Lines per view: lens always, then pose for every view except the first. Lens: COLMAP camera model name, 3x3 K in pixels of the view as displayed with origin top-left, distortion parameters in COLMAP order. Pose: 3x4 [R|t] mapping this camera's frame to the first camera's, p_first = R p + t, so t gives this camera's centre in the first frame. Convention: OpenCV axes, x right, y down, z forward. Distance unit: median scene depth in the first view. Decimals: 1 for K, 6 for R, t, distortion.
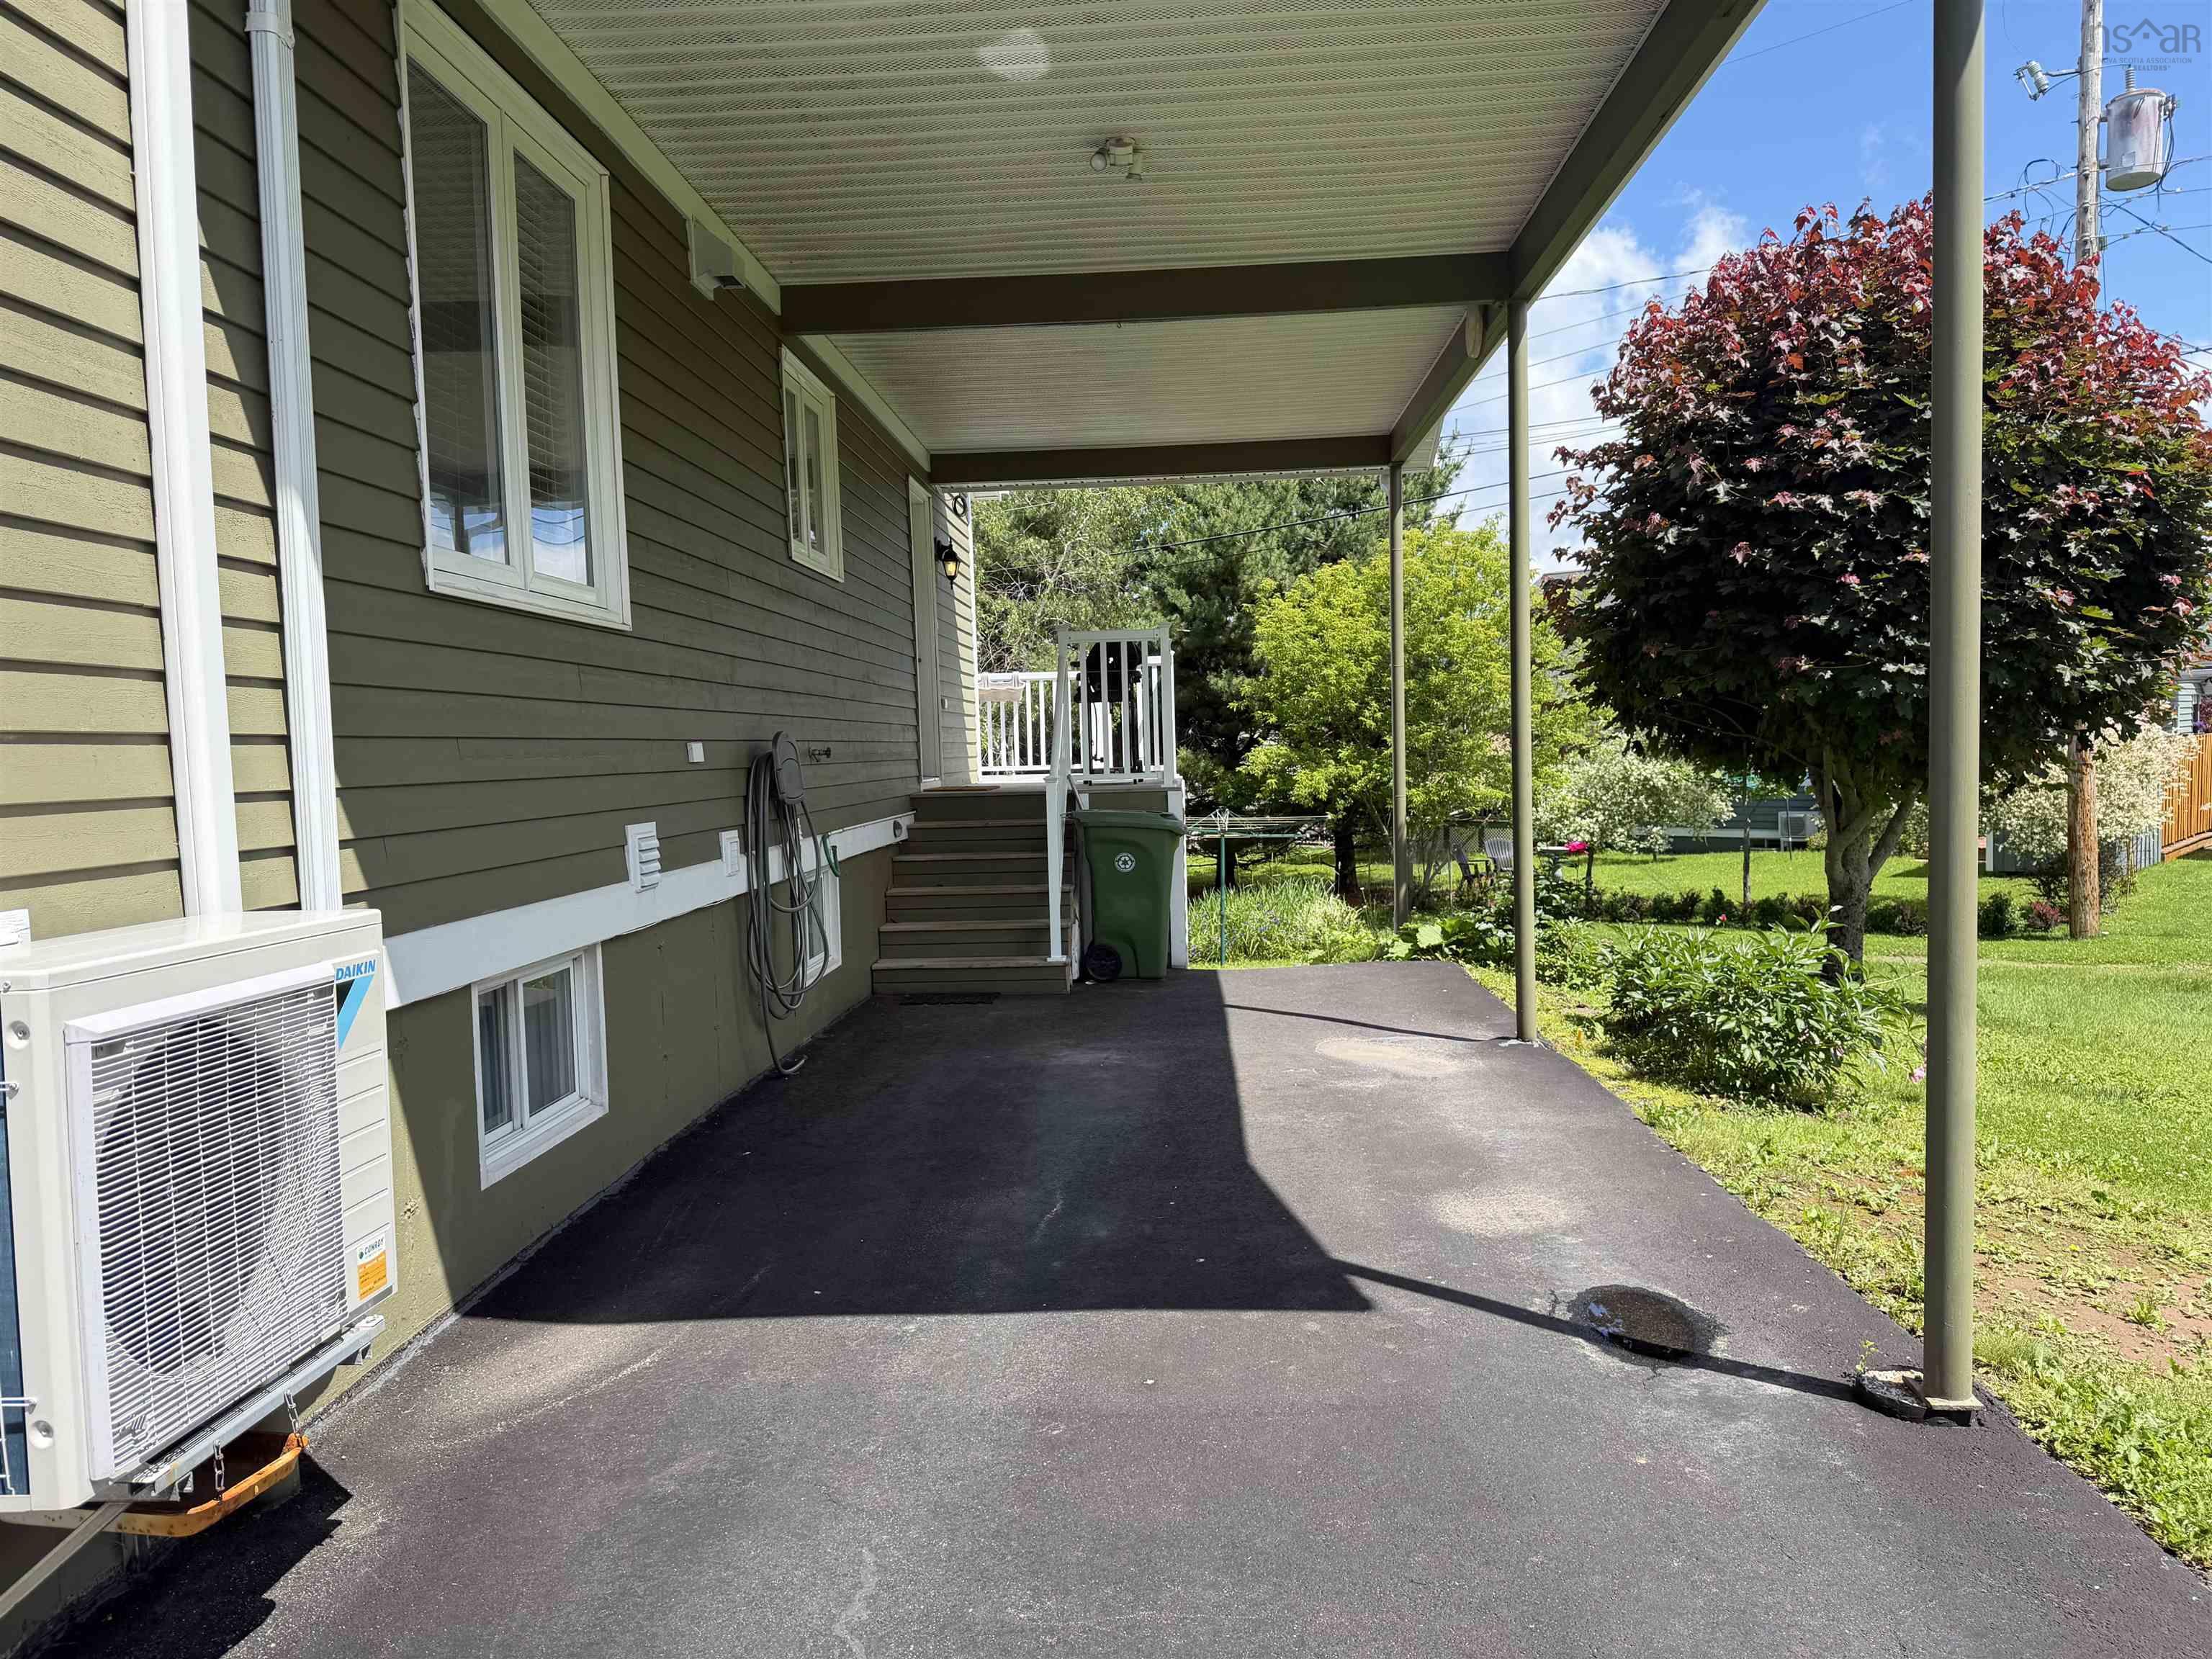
lens RADIAL K [[1539.7, 0, 1111.2], [0, 1539.7, 839.4], [0, 0, 1]] dist [0.153828, -0.290543]
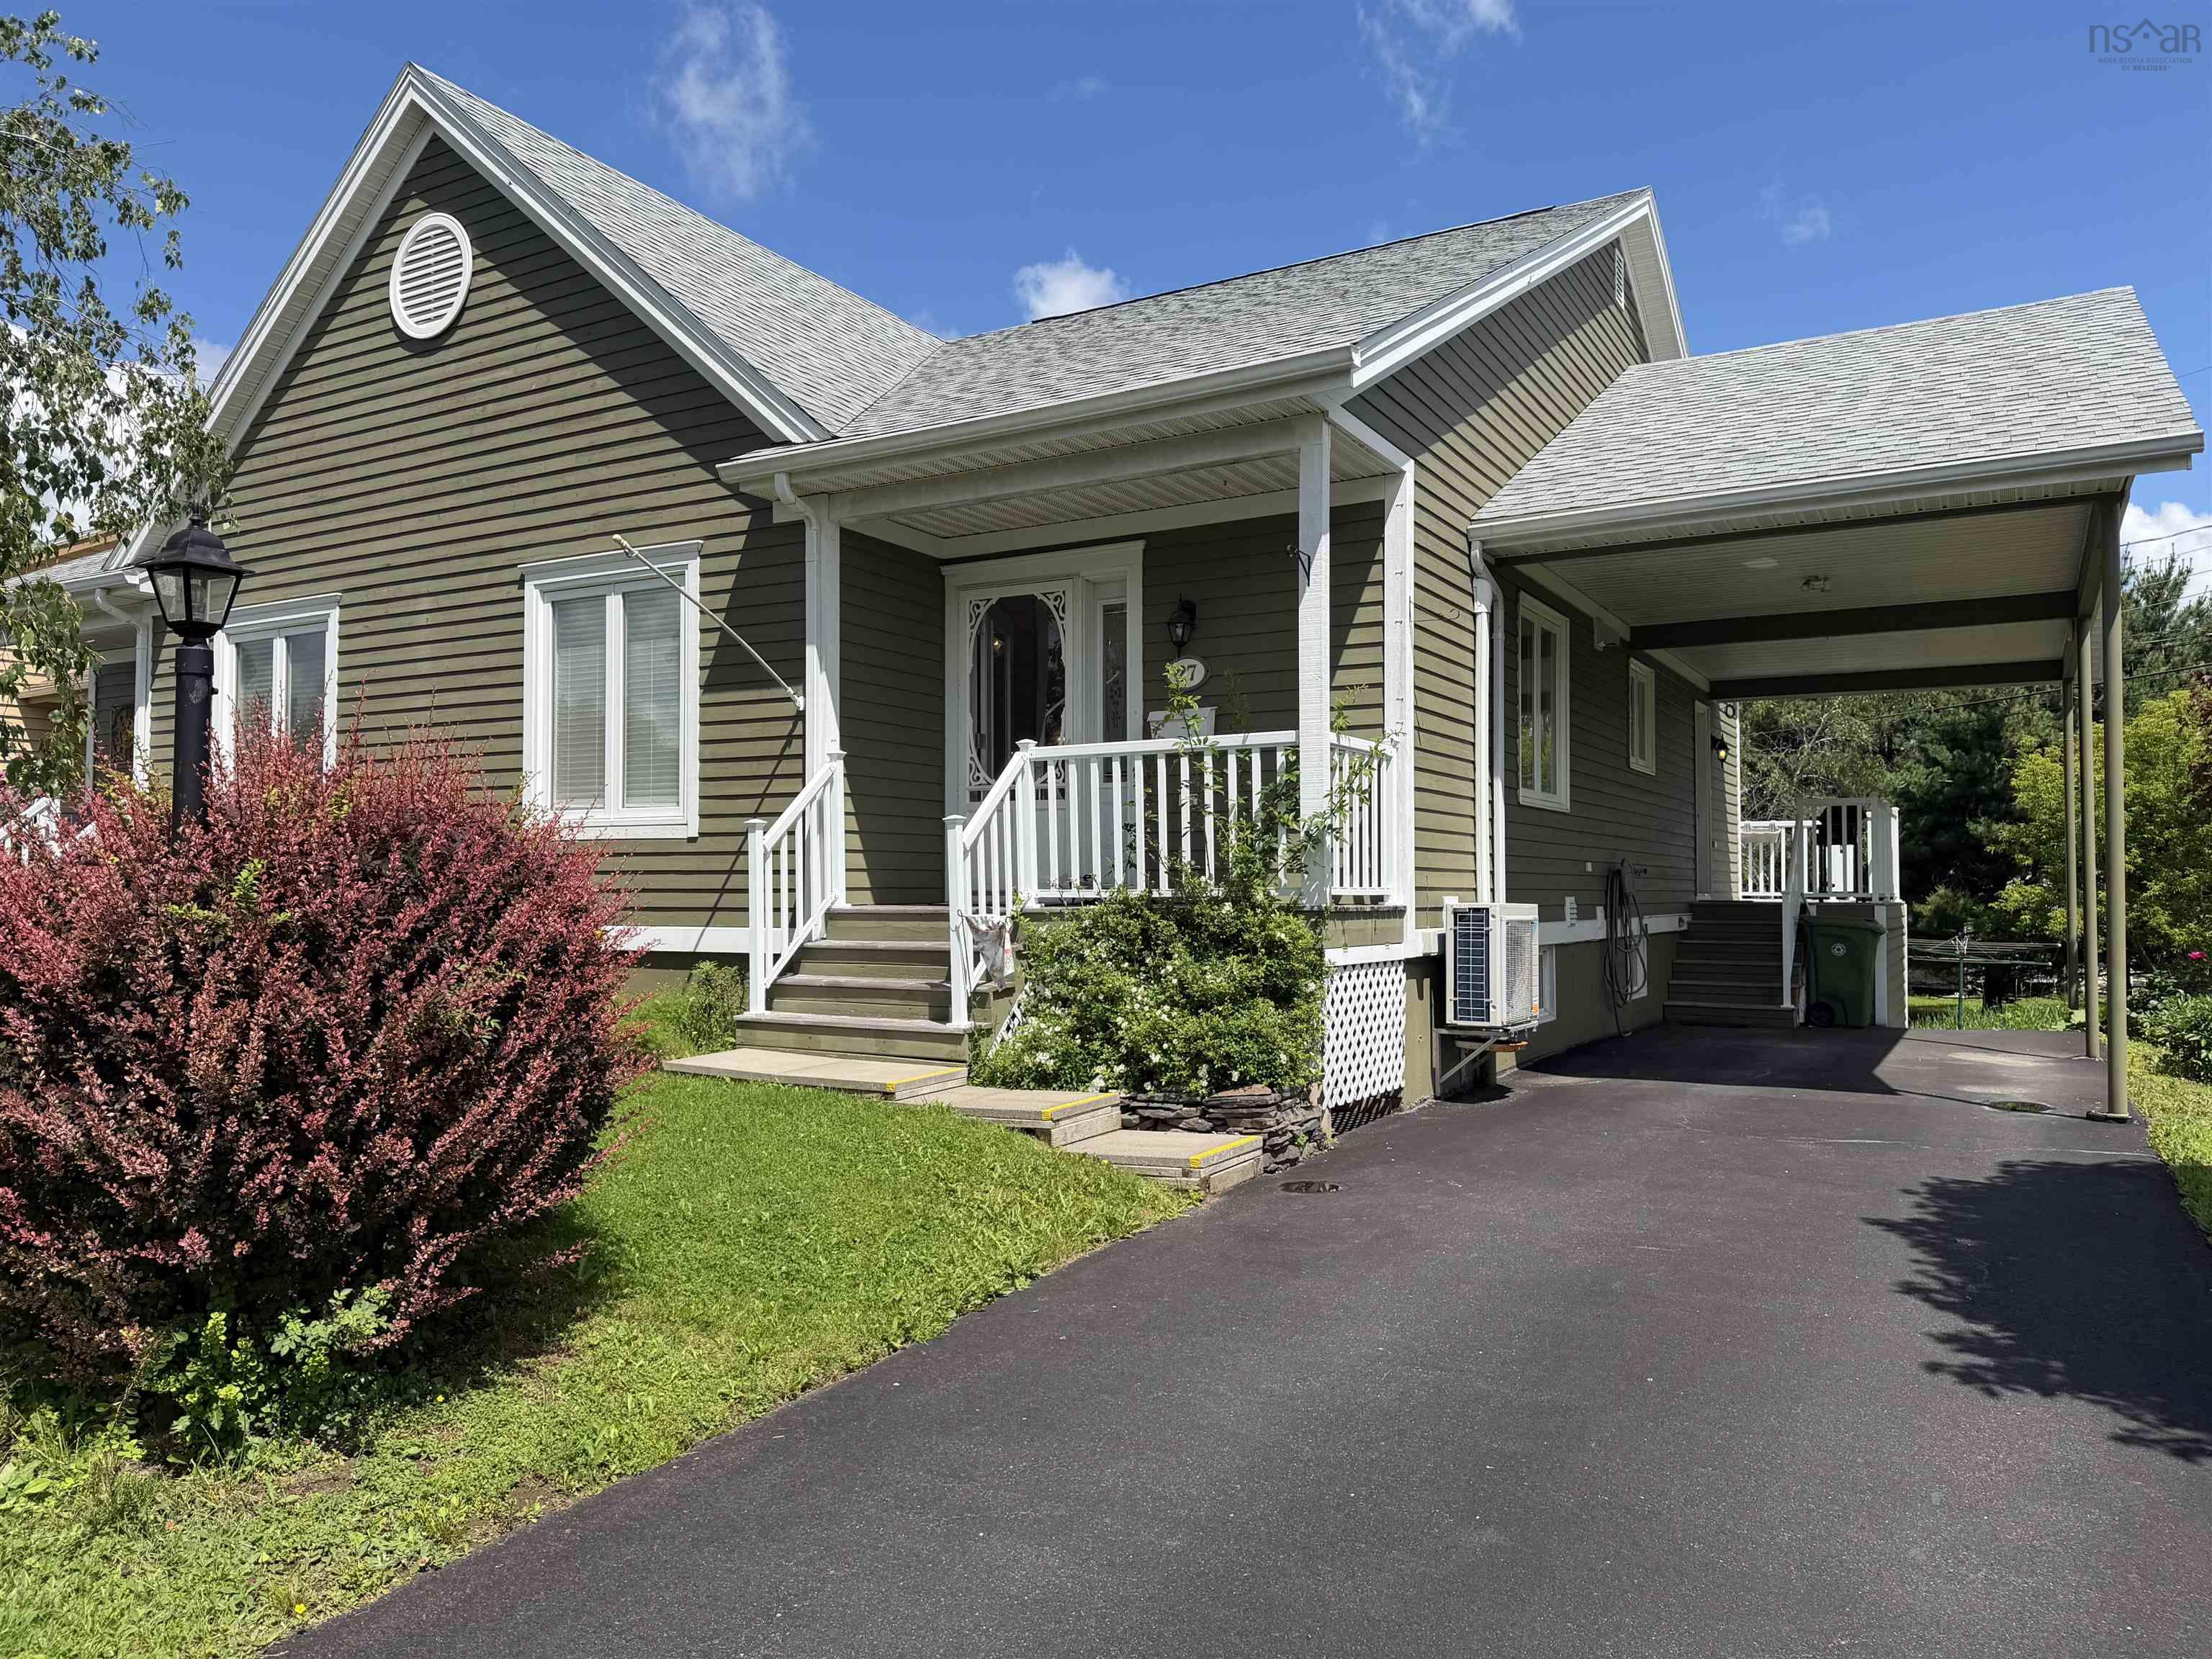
lens RADIAL K [[1539.7, 0, 1111.2], [0, 1539.7, 839.4], [0, 0, 1]] dist [0.153828, -0.290543]
pose [[0.889746, 0.015537, -0.456191, 0.063723], [-0.054920, 0.995804, -0.073200, 0.050686], [0.453139, 0.090183, 0.886866, -0.613716]]
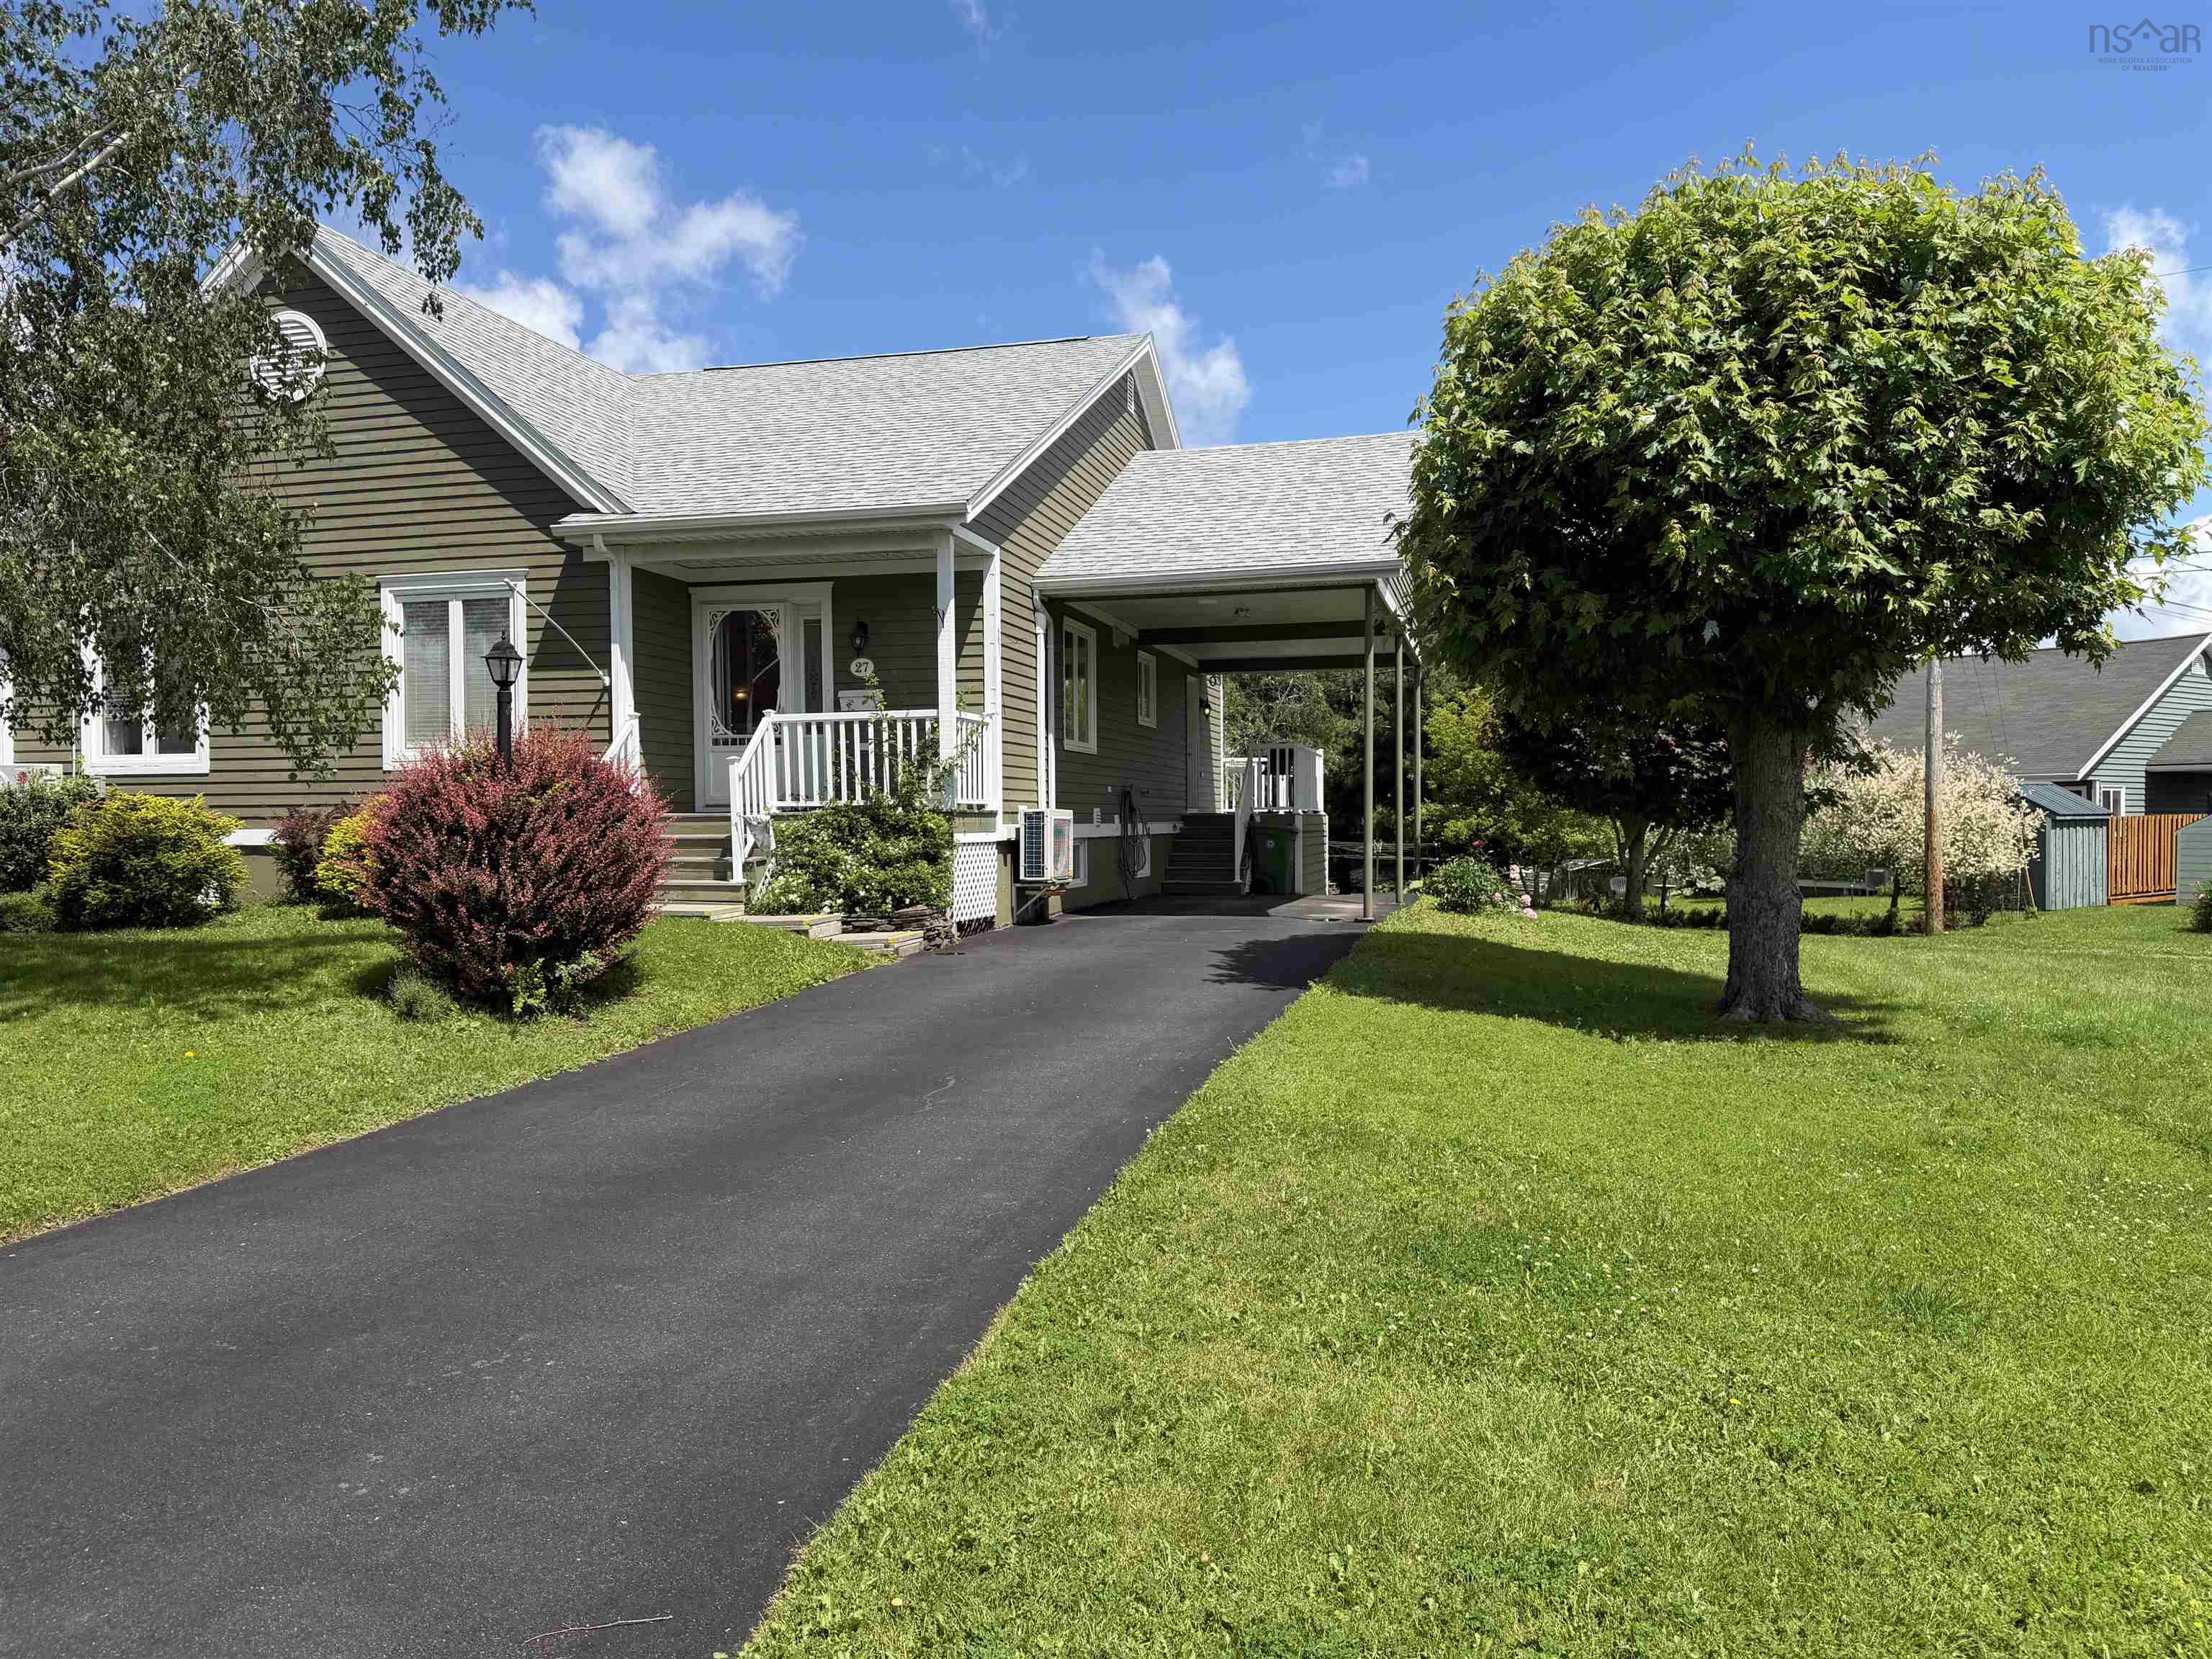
lens RADIAL K [[1539.7, 0, 1111.2], [0, 1539.7, 839.4], [0, 0, 1]] dist [0.153828, -0.290543]
pose [[0.979421, 0.026536, -0.200077, 0.202120], [-0.035226, 0.998579, -0.039997, 0.093022], [0.198731, 0.046222, 0.978963, -1.127521]]
